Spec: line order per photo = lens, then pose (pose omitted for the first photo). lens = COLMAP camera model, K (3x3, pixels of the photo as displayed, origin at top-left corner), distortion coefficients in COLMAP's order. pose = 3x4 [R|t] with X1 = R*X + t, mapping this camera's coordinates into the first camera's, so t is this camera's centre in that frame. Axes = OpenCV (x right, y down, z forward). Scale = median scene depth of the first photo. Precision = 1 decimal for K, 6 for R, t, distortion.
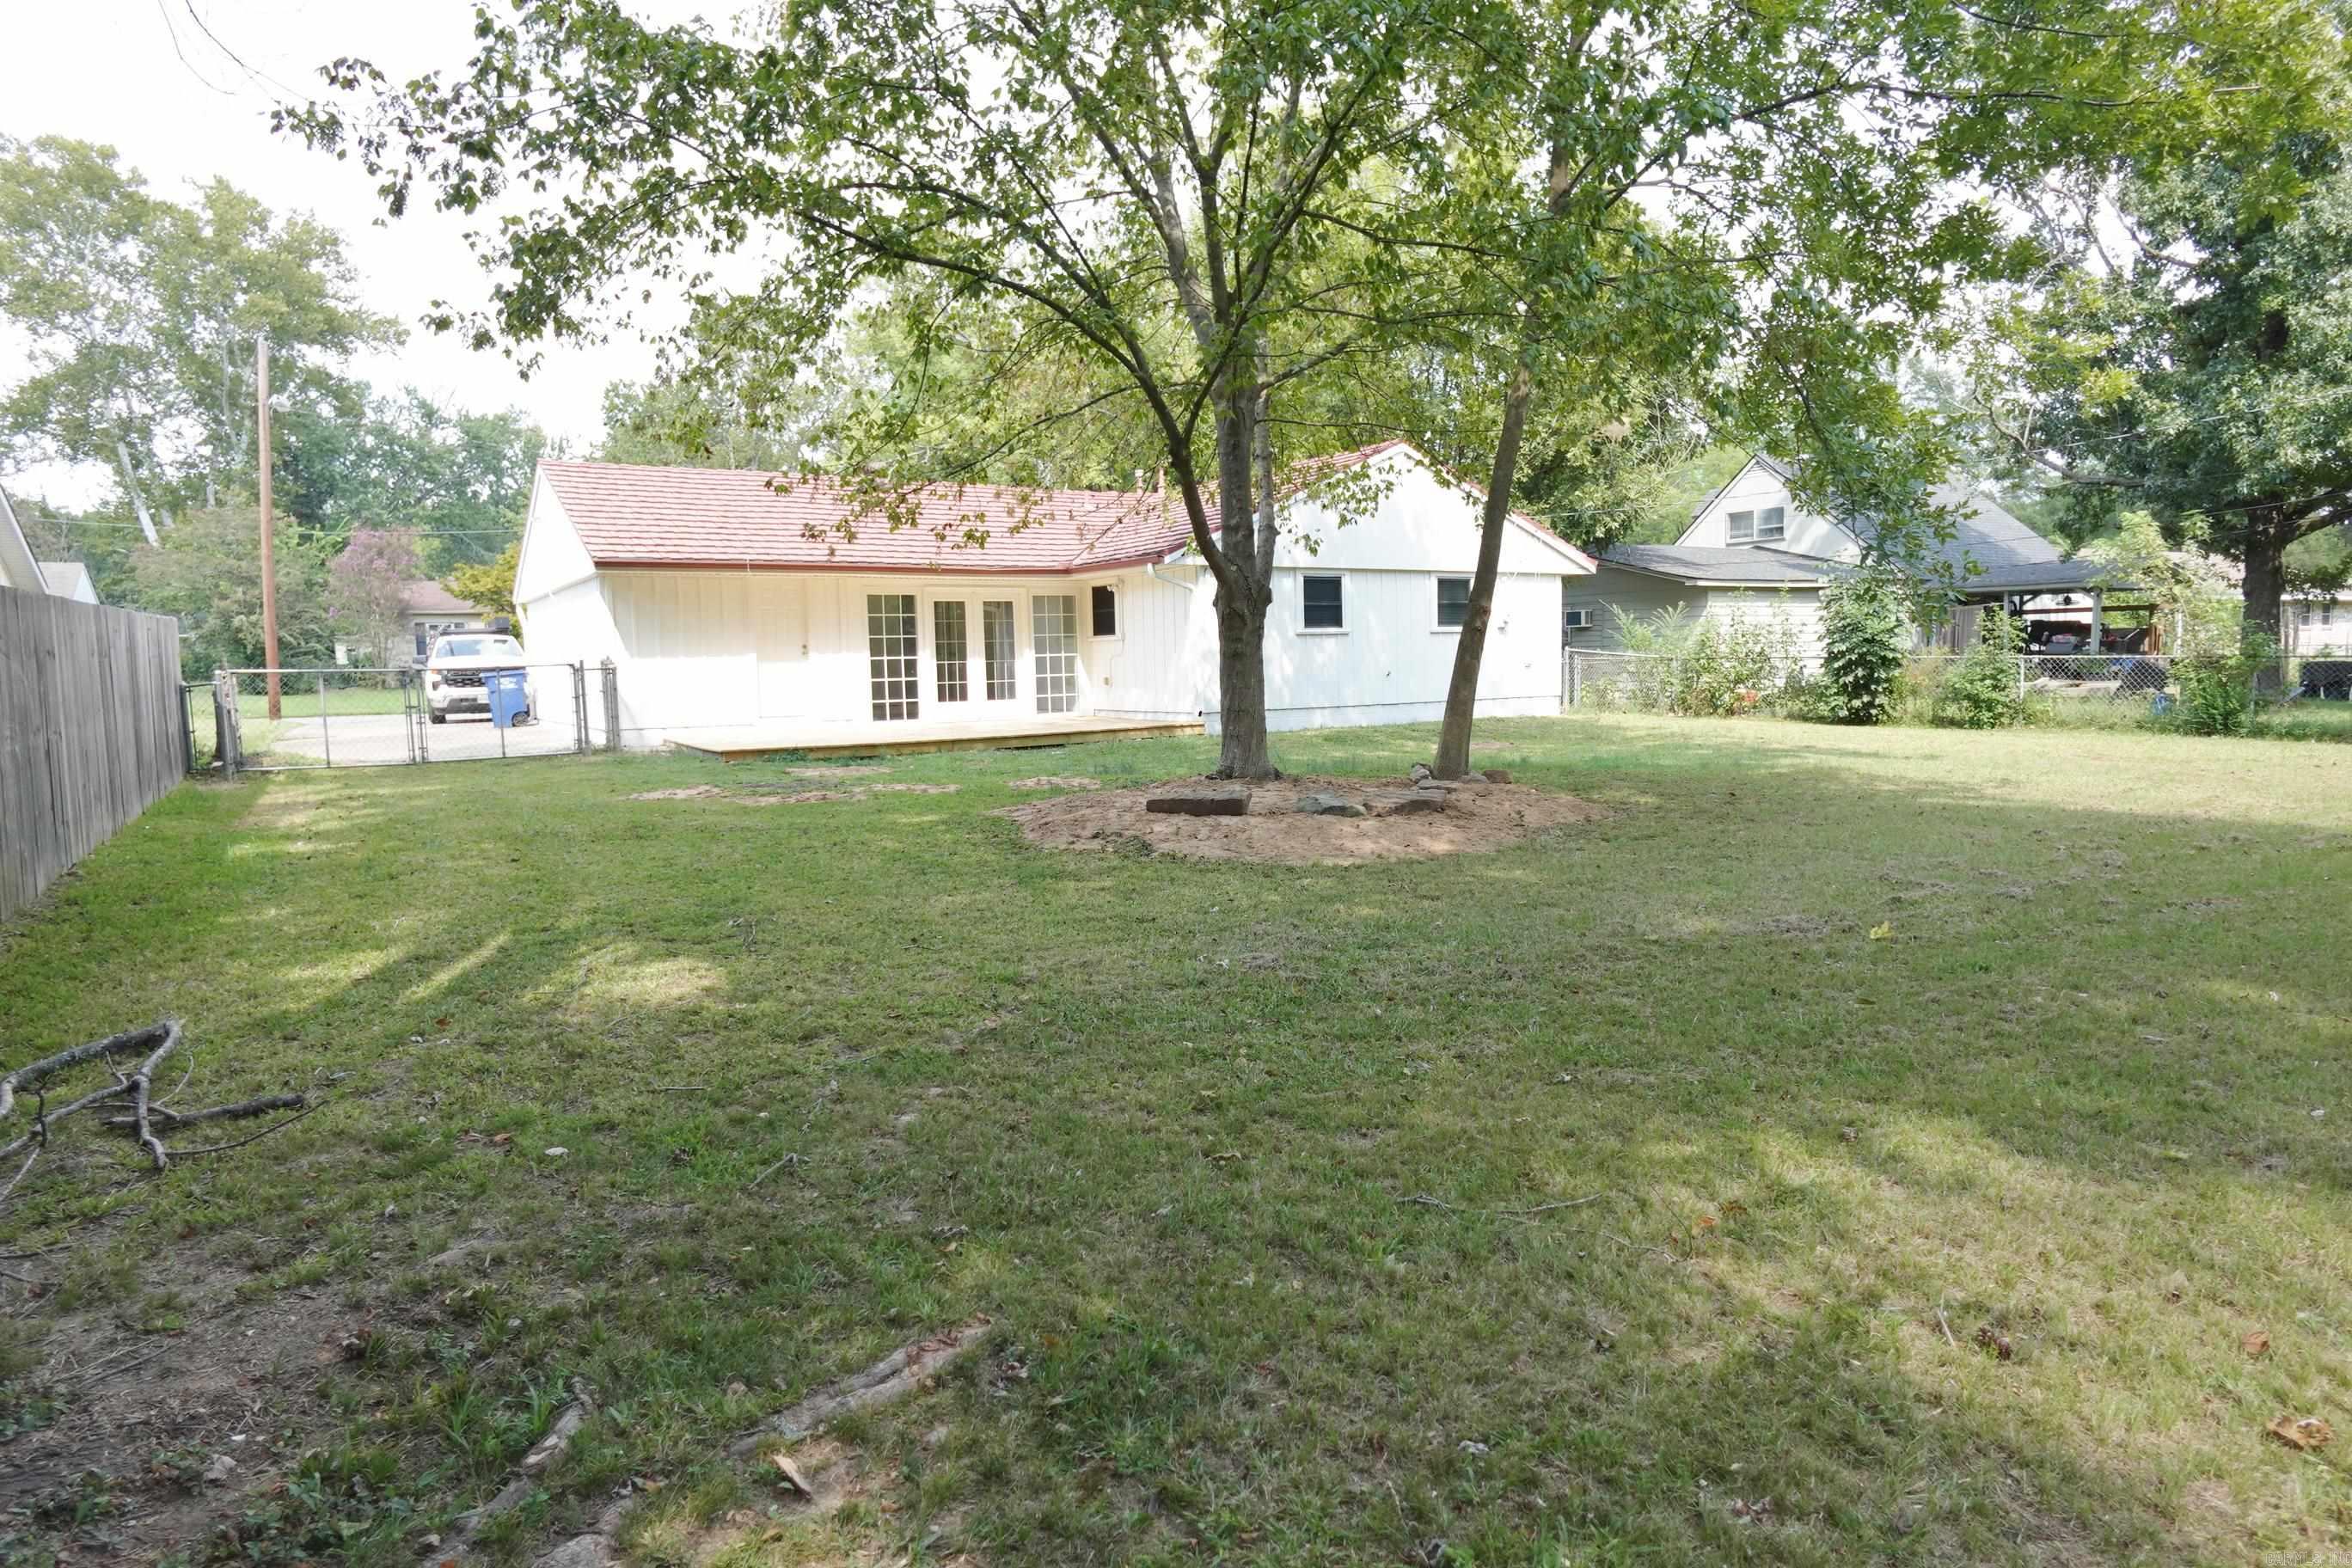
lens RADIAL K [[1337.9, 0, 1176.0], [0, 1337.9, 784.0], [0, 0, 1]] dist [-0.000553, -0.000179]
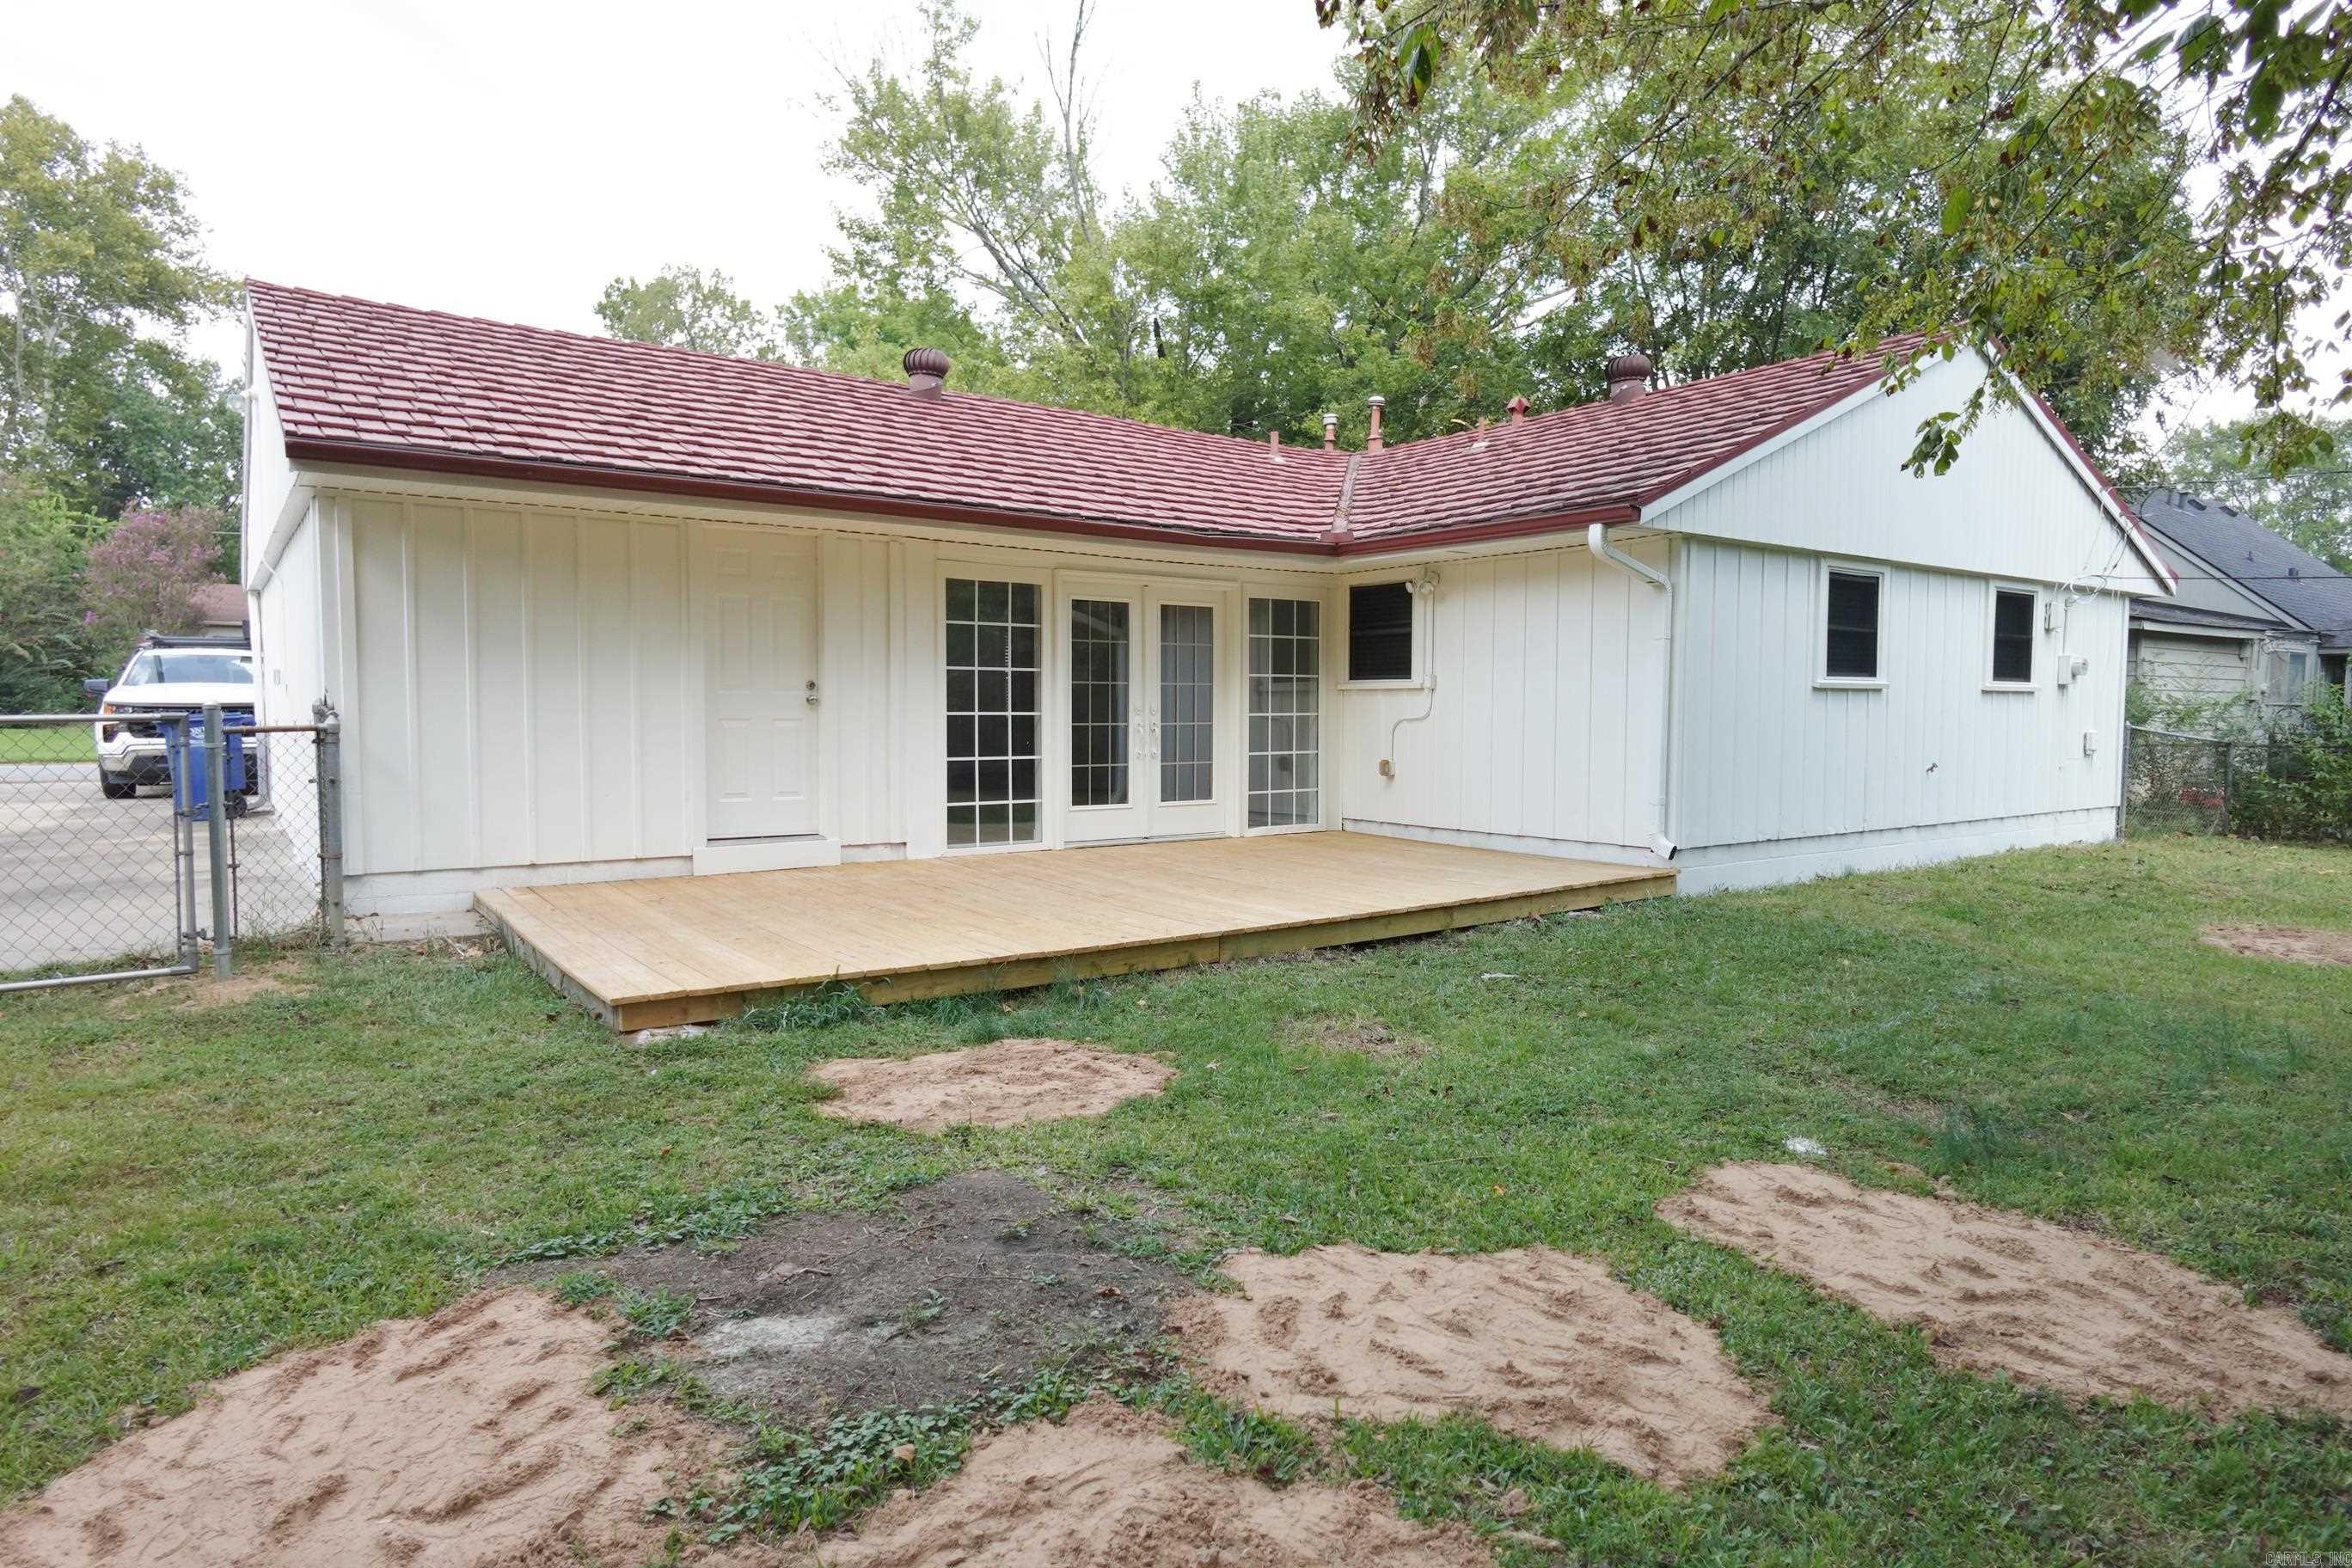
lens RADIAL K [[1337.9, 0, 1176.0], [0, 1337.9, 784.0], [0, 0, 1]] dist [-0.000553, -0.000179]
pose [[0.997517, 0.022275, 0.066814, -0.165421], [-0.020063, 0.999234, -0.033593, -0.050396], [-0.067511, 0.032169, 0.997200, 0.484810]]
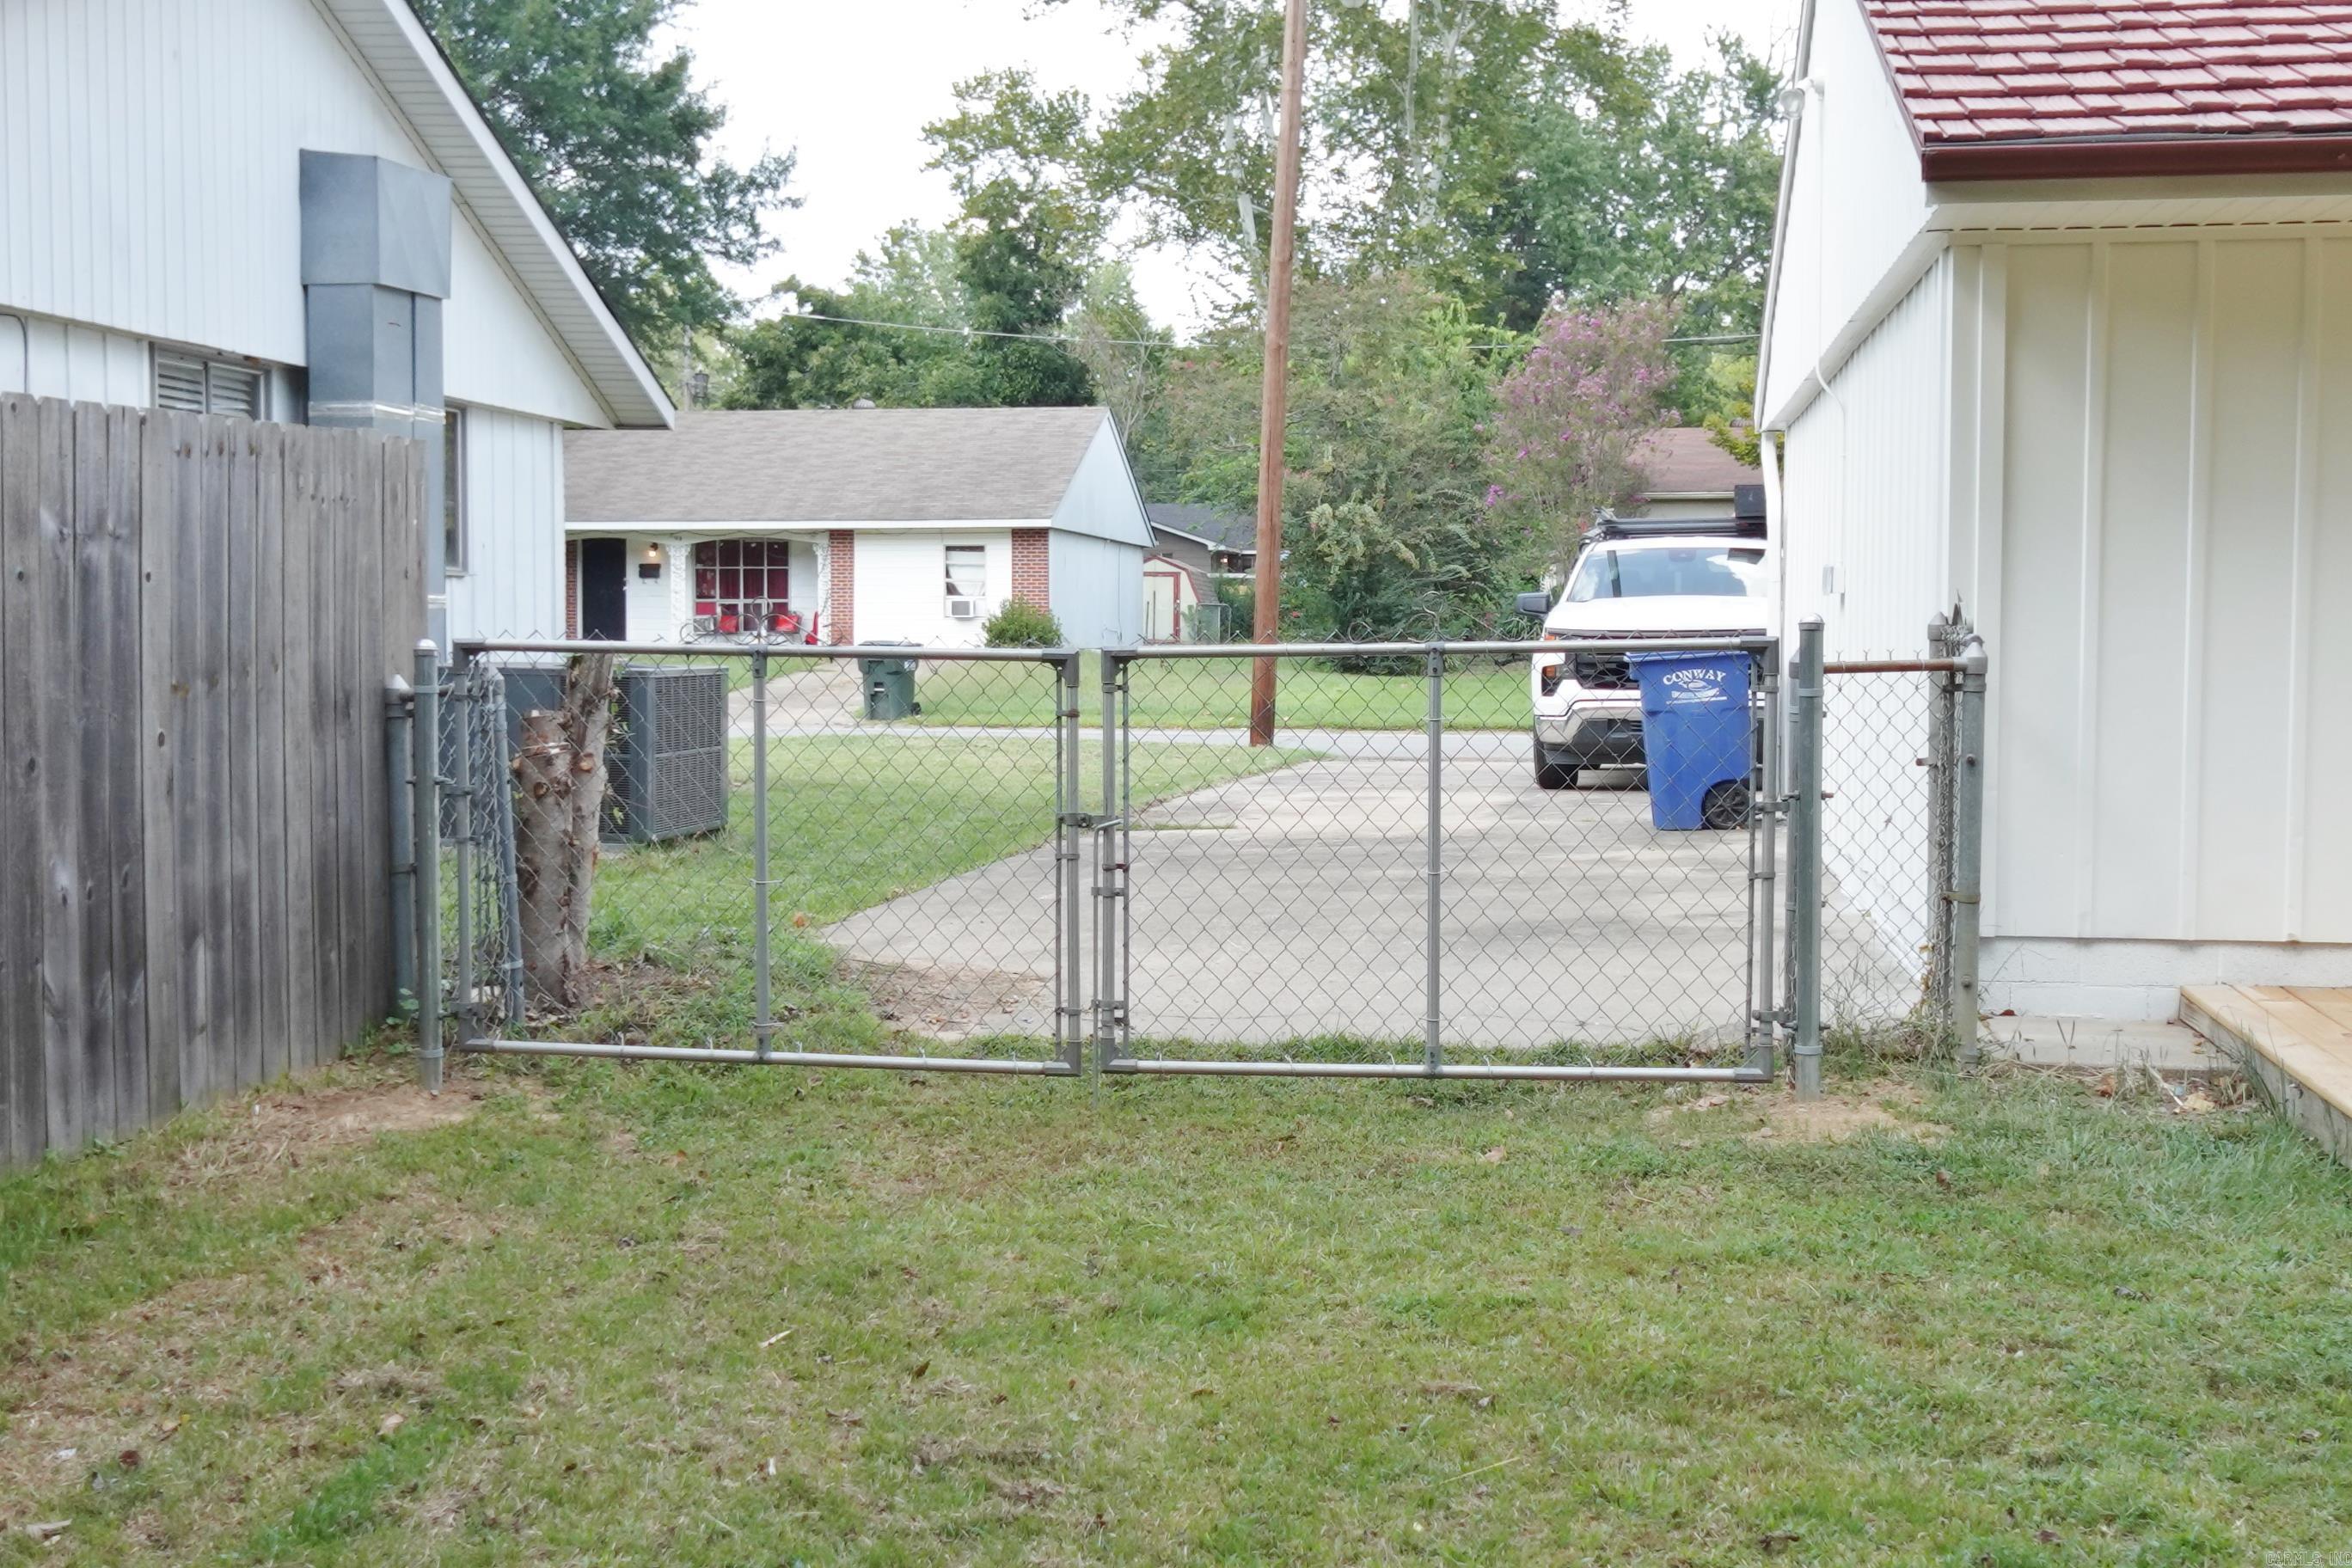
lens RADIAL K [[2795.9, 0, 1176.0], [0, 2795.9, 784.0], [0, 0, 1]] dist [-0.003080, -0.006373]
pose [[0.753200, 0.055324, -0.655461, -0.181584], [-0.073836, 0.997270, -0.000672, -0.047222], [0.653635, 0.048903, 0.755228, 0.472995]]
